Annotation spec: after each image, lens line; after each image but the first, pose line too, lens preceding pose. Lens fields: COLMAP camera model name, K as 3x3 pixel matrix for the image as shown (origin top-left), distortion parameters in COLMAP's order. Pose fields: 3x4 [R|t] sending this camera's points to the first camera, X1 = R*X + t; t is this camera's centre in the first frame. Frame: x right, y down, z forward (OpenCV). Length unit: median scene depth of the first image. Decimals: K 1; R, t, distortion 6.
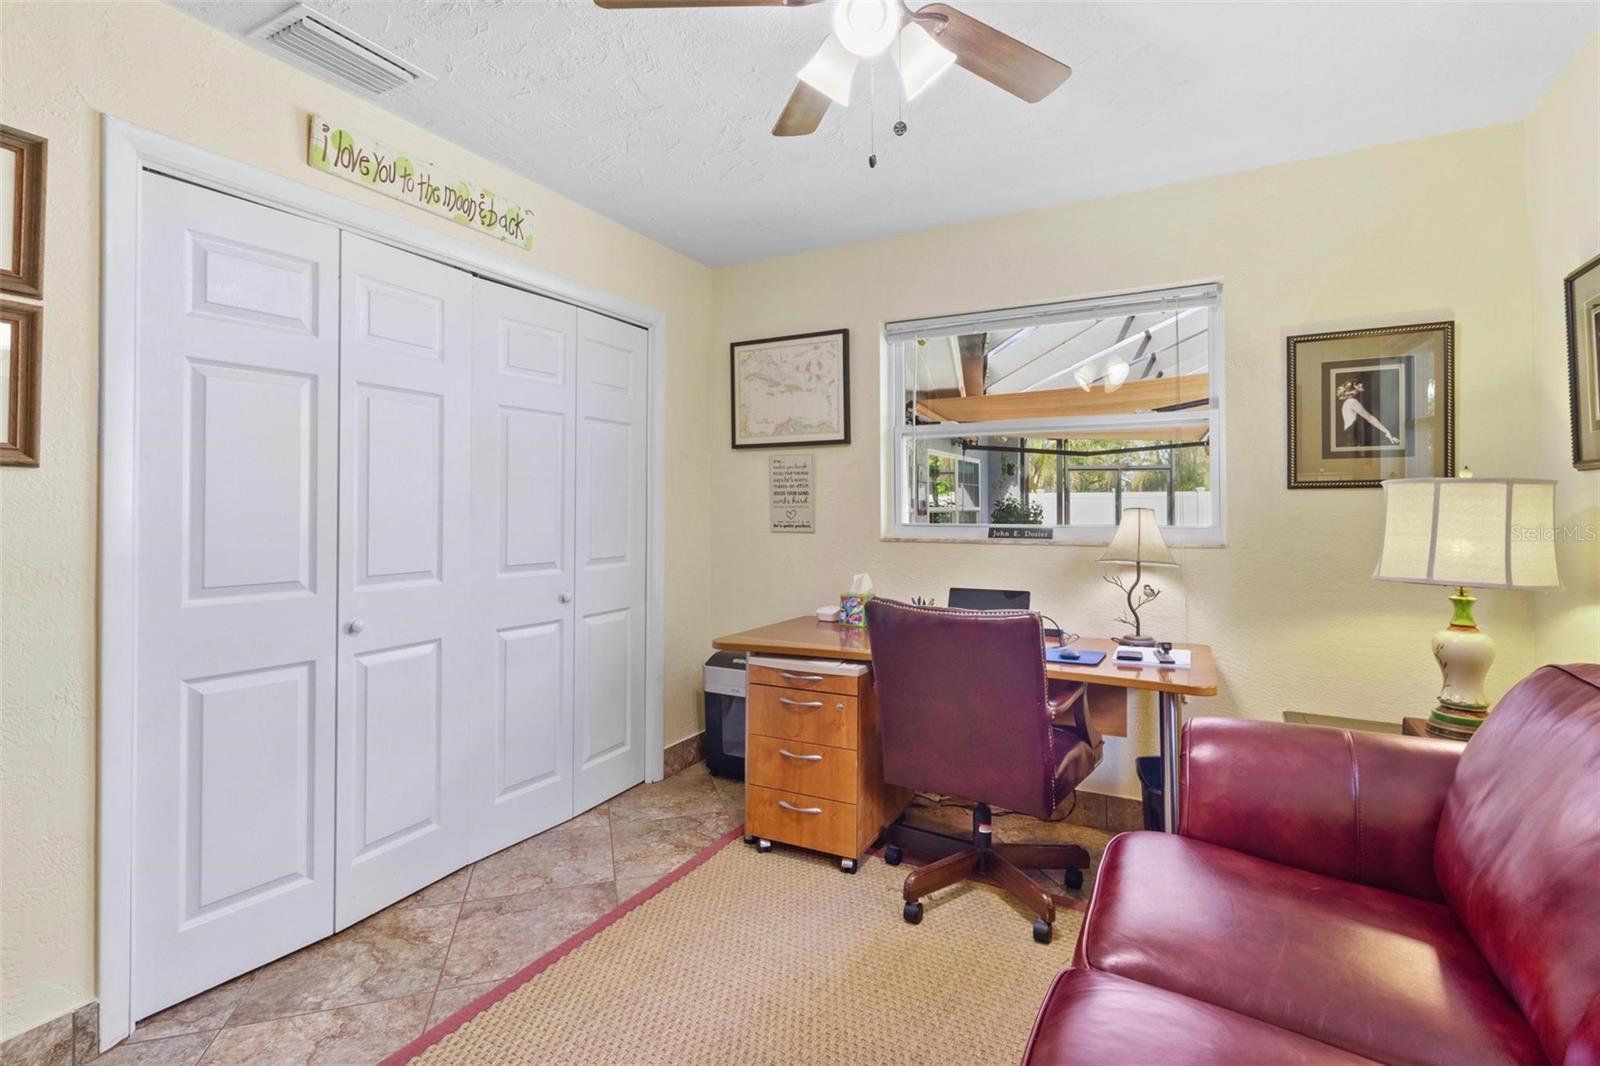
lens RADIAL K [[757.5, 0, 819.8], [0, 757.5, 496.9], [0, 0, 1]] dist [0.001865, 0.000303]
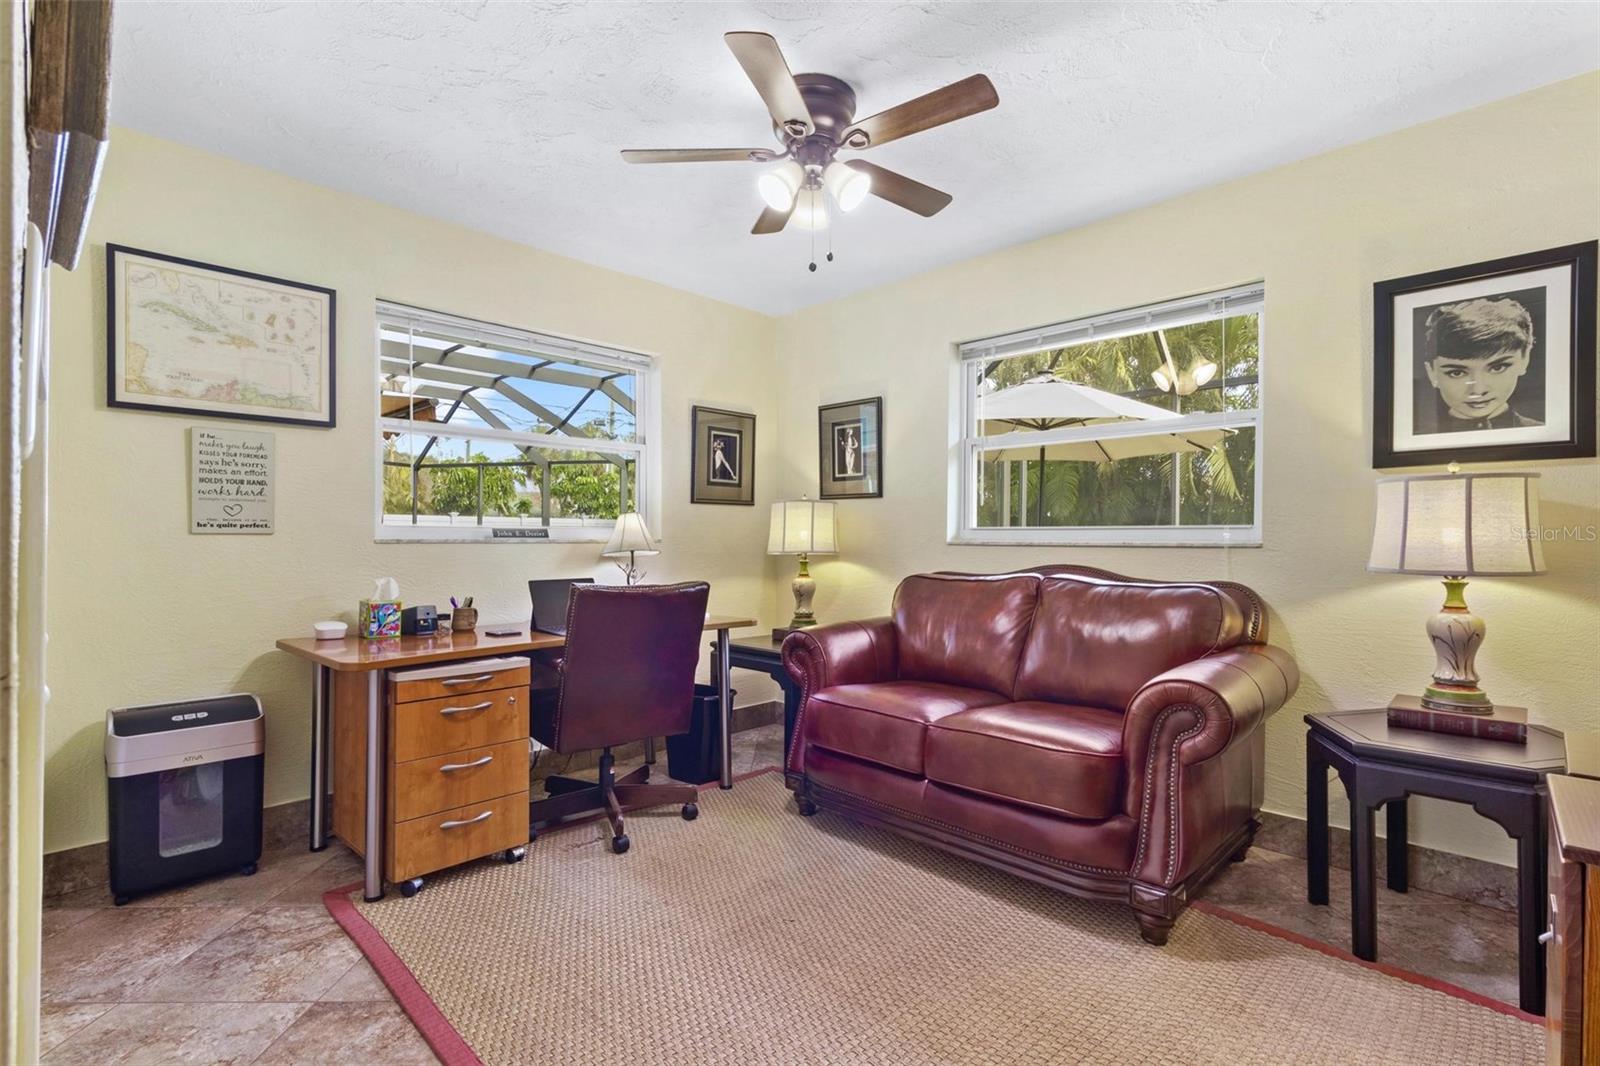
lens RADIAL K [[744.8, 0, 800.0], [0, 744.8, 533.0], [0, 0, 1]] dist [0.001820, 0.000169]
pose [[0.287305, 0.007005, 0.957814, -0.674993], [-0.018580, 0.999826, -0.001739, 0.042766], [-0.957659, -0.017297, 0.287385, 0.297099]]
